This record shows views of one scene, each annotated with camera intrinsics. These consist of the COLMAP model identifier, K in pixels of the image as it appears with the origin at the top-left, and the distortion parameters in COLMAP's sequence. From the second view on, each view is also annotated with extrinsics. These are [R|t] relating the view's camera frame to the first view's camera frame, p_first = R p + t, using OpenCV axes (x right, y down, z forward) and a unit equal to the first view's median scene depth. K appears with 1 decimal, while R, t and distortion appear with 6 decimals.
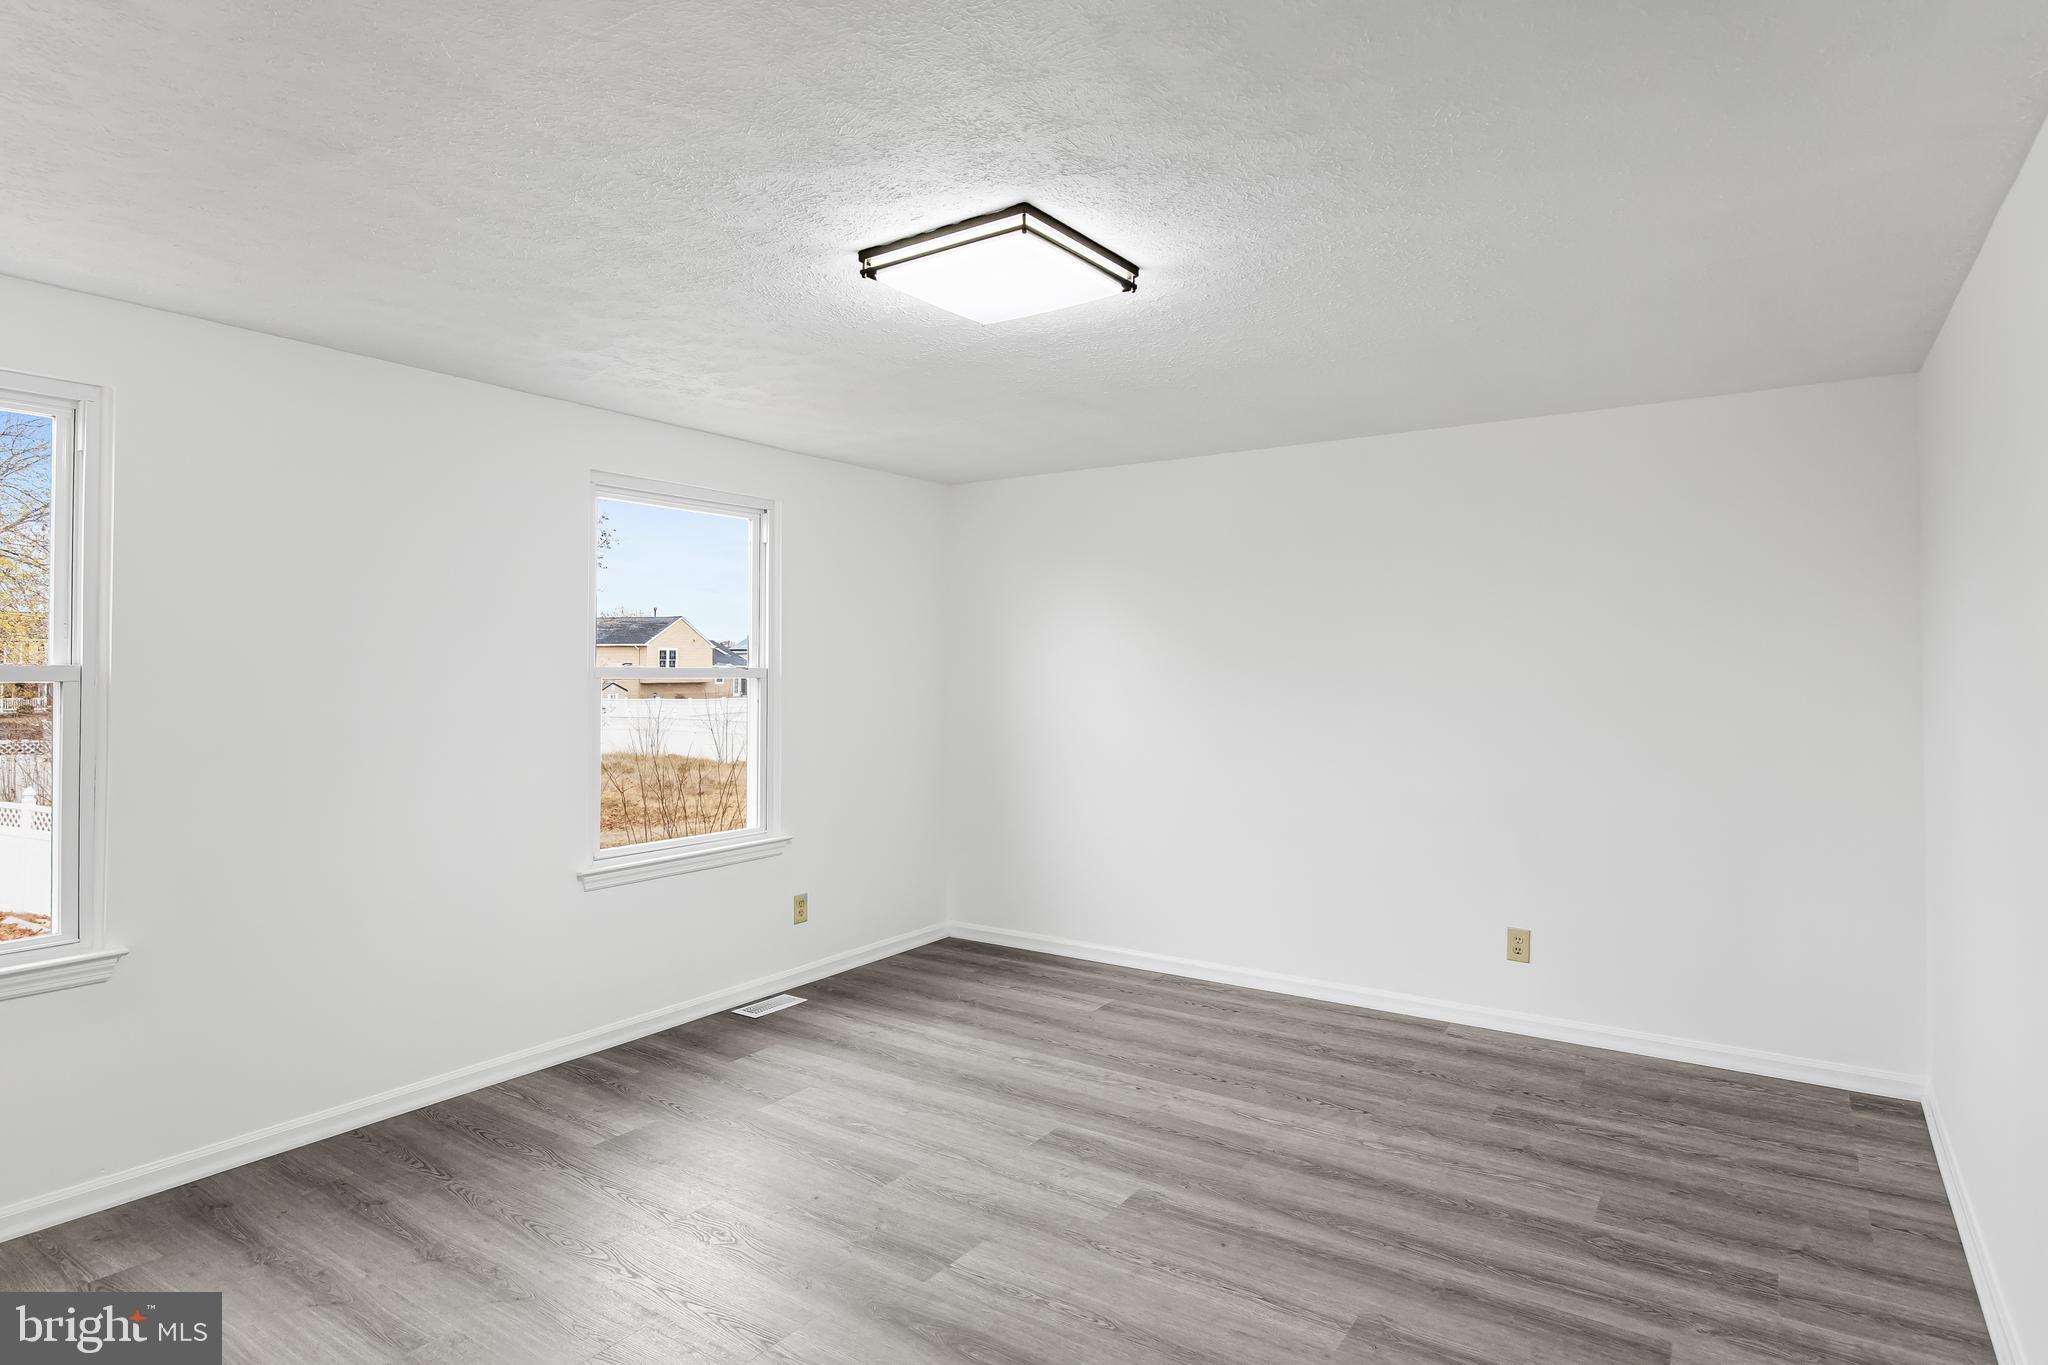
lens RADIAL K [[1110.7, 0, 1017.6], [0, 1110.7, 673.9], [0, 0, 1]] dist [-0.002002, -0.001773]
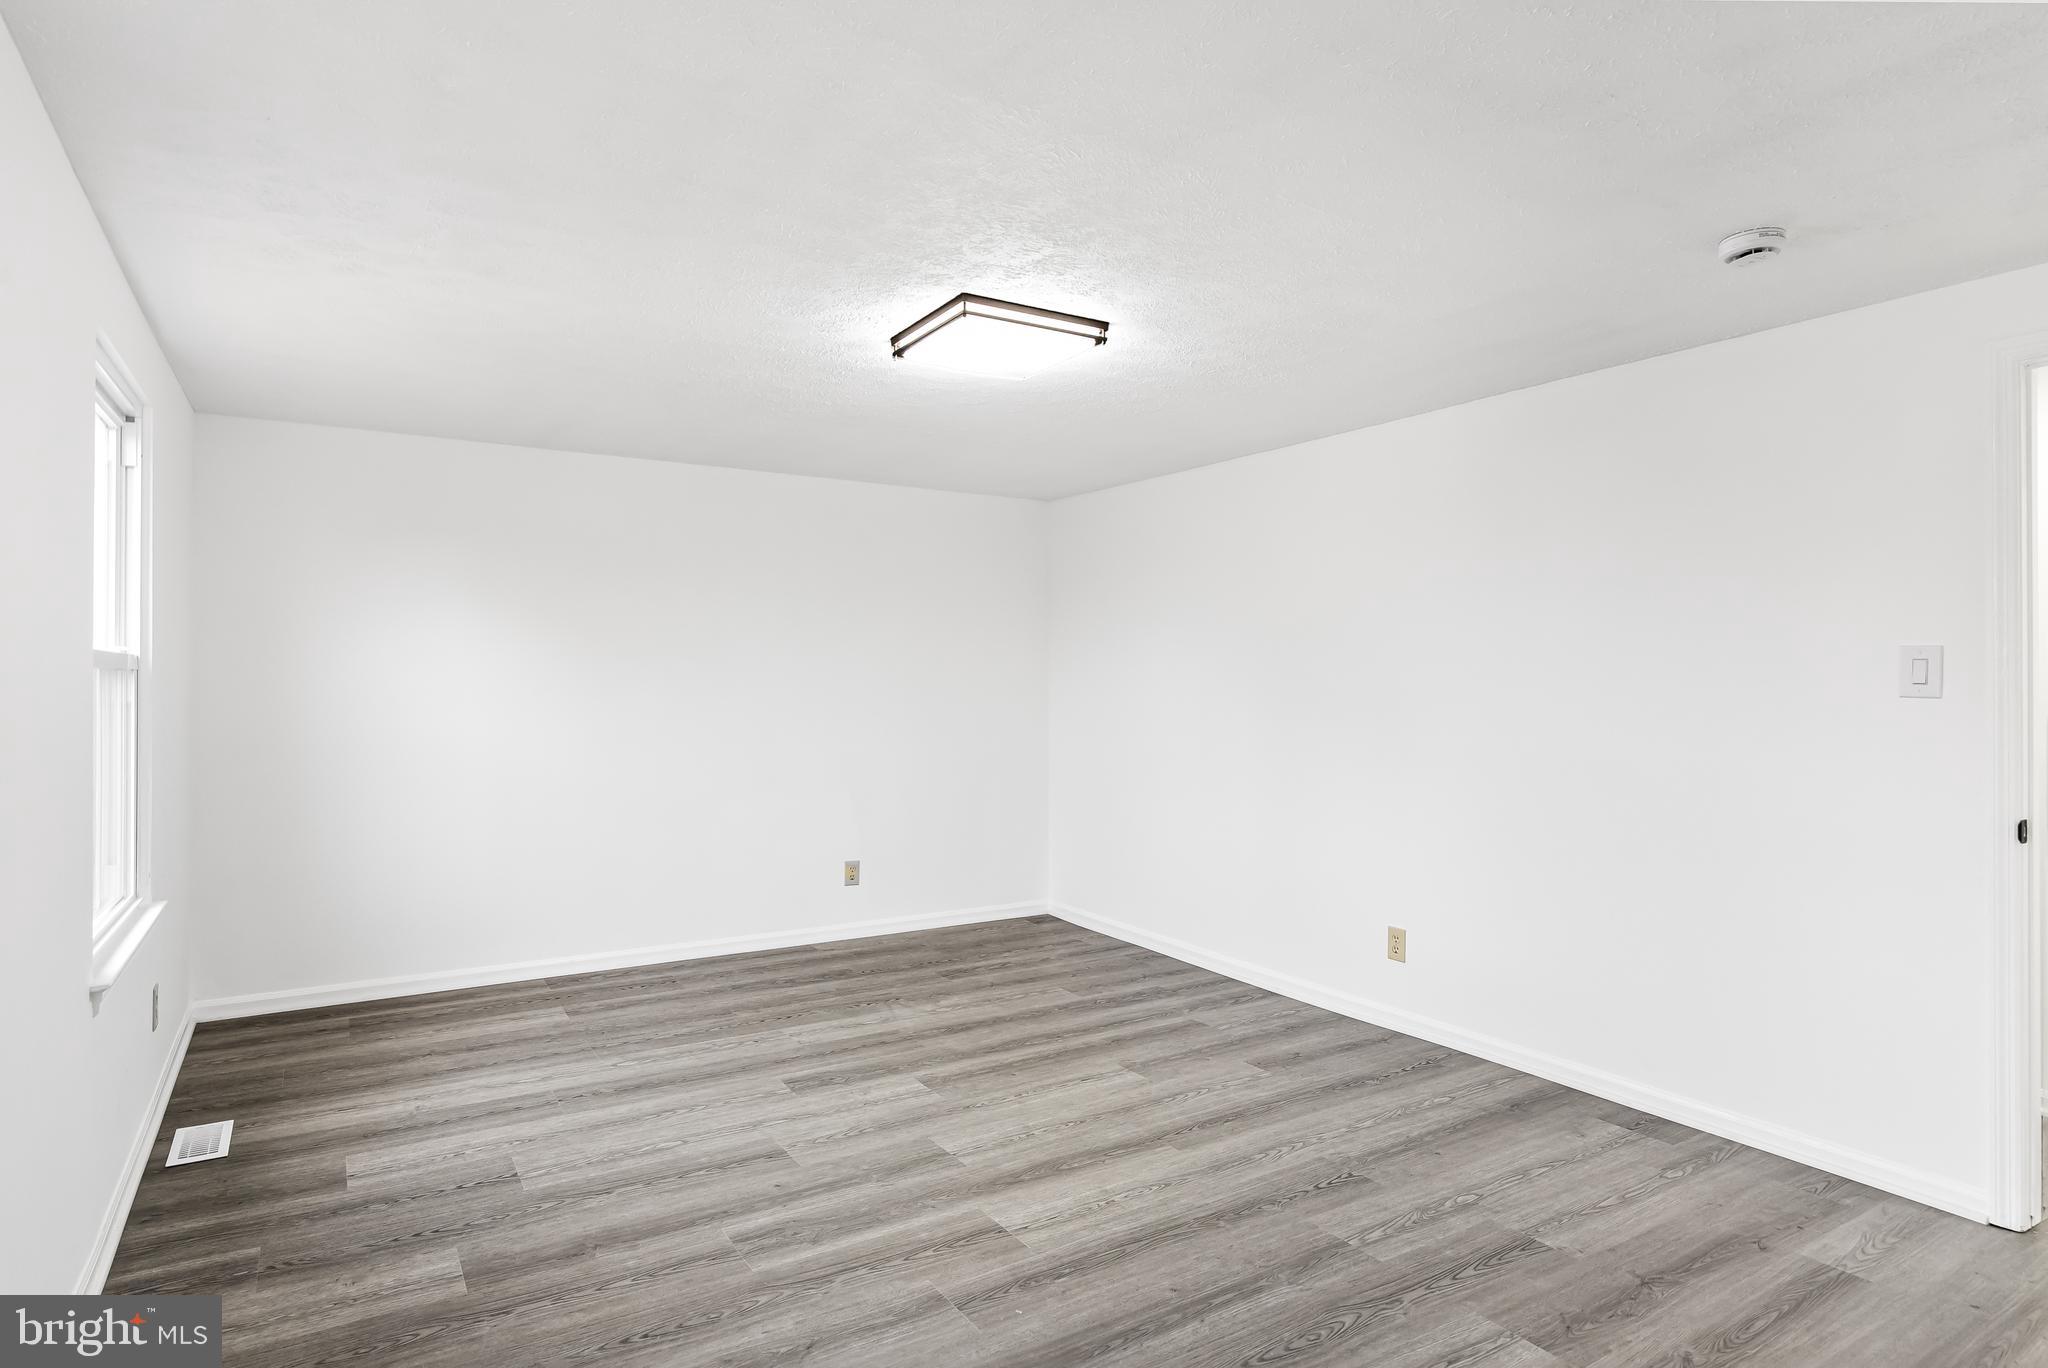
lens RADIAL K [[1110.7, 0, 1013.4], [0, 1110.7, 687.6], [0, 0, 1]] dist [-0.002002, -0.001773]
pose [[0.401383, -0.004724, 0.915898, -0.841857], [-0.003380, 0.999972, 0.006639, 0.011378], [-0.915904, -0.005761, 0.401356, 0.334945]]
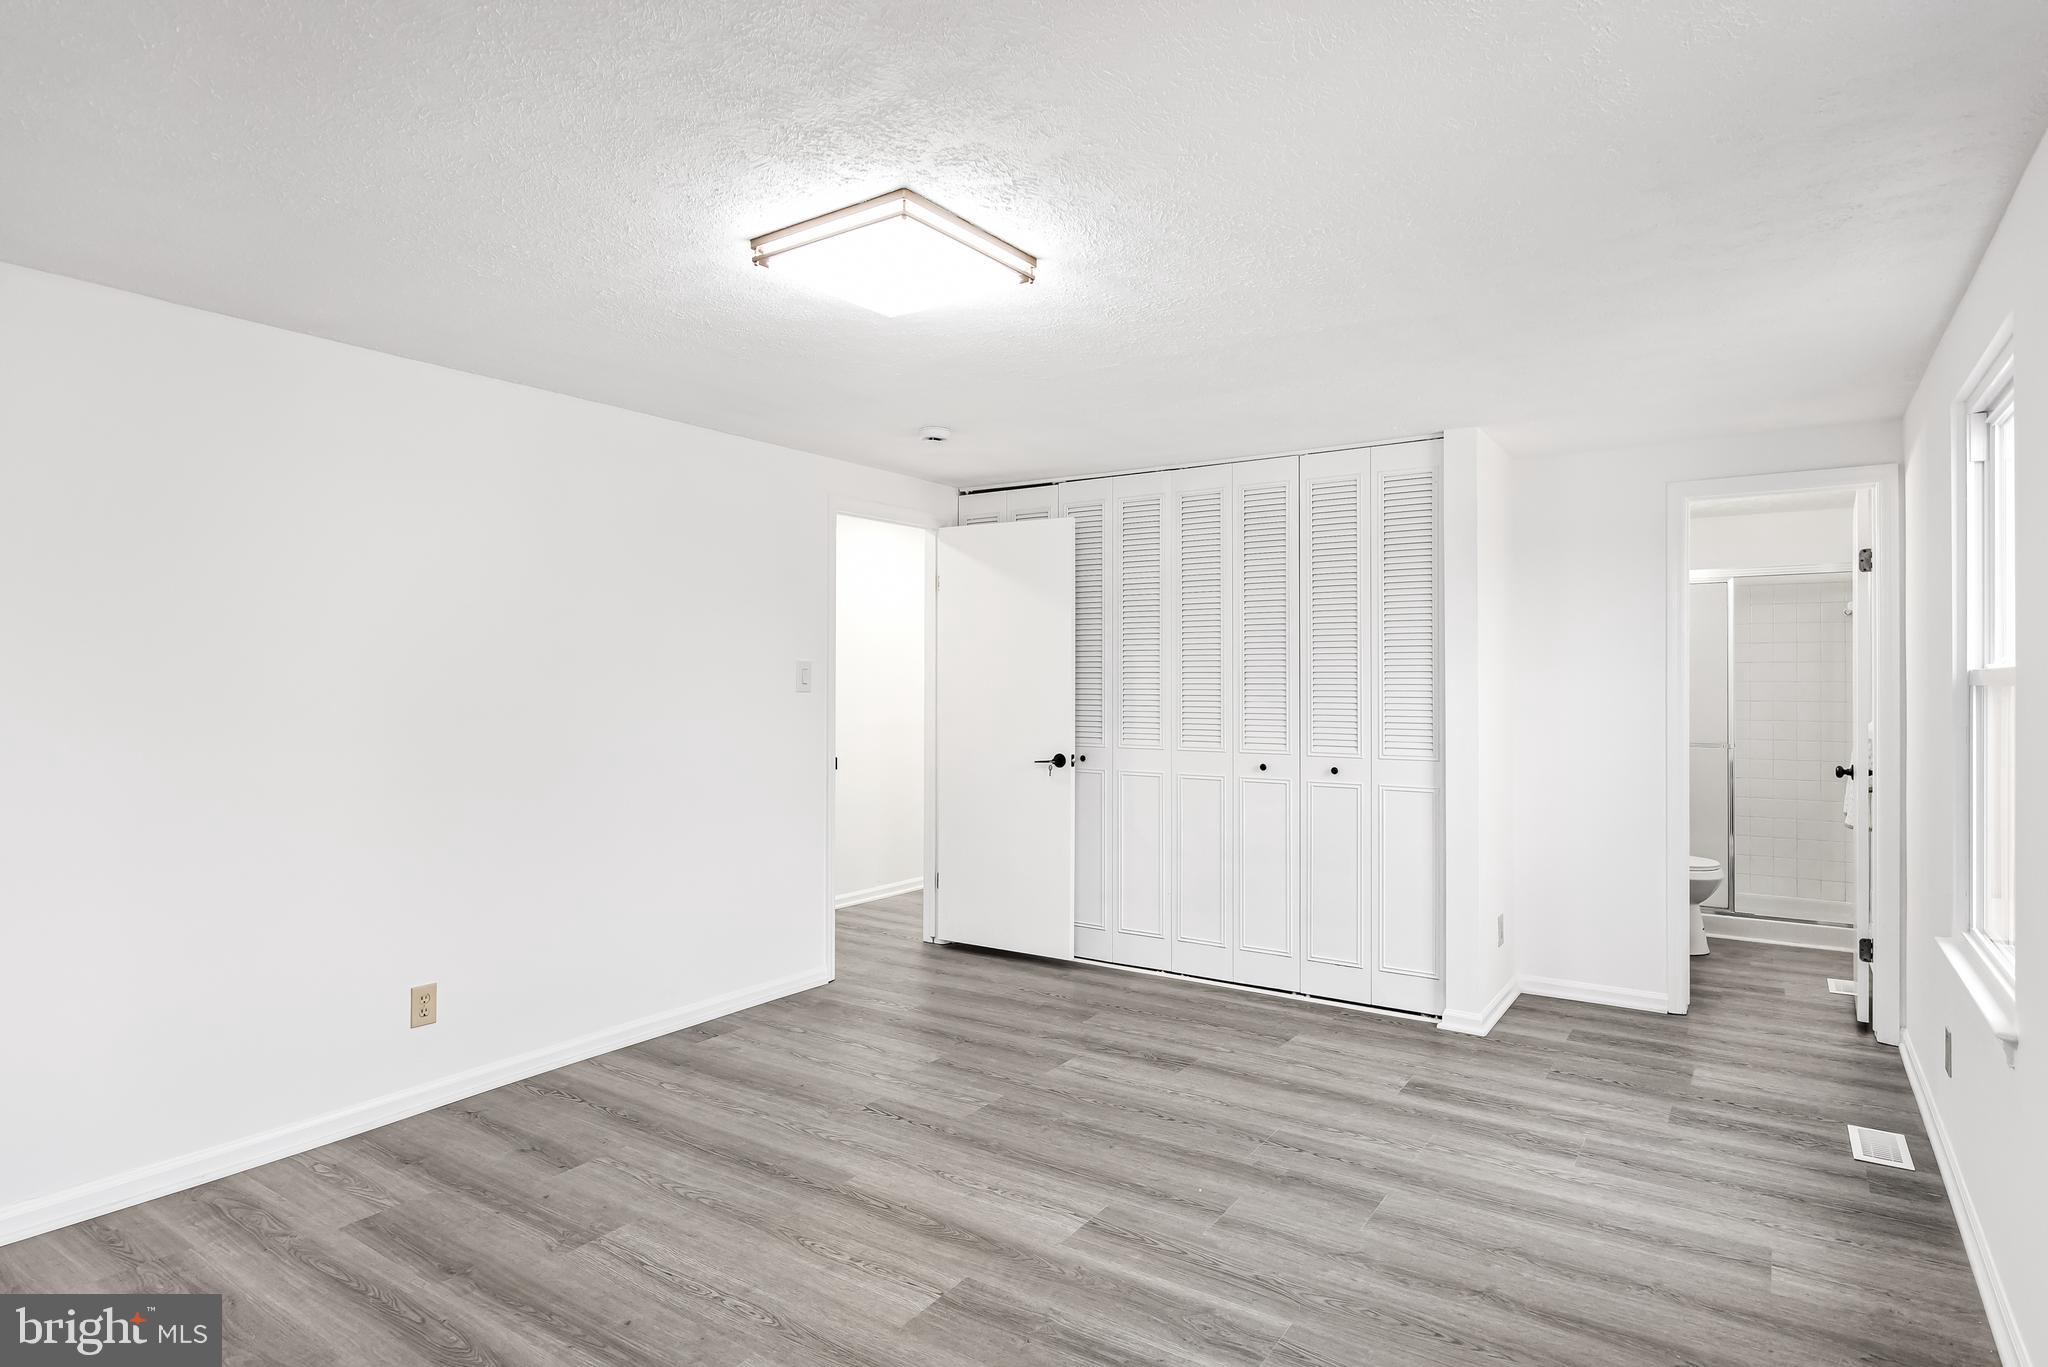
lens RADIAL K [[1110.7, 0, 1041.2], [0, 1110.7, 675.5], [0, 0, 1]] dist [-0.002002, -0.001773]
pose [[-0.999851, -0.005324, -0.016396, -0.094523], [-0.005319, 0.999986, -0.000348, 0.001774], [0.016397, -0.000261, -0.999866, 1.437349]]
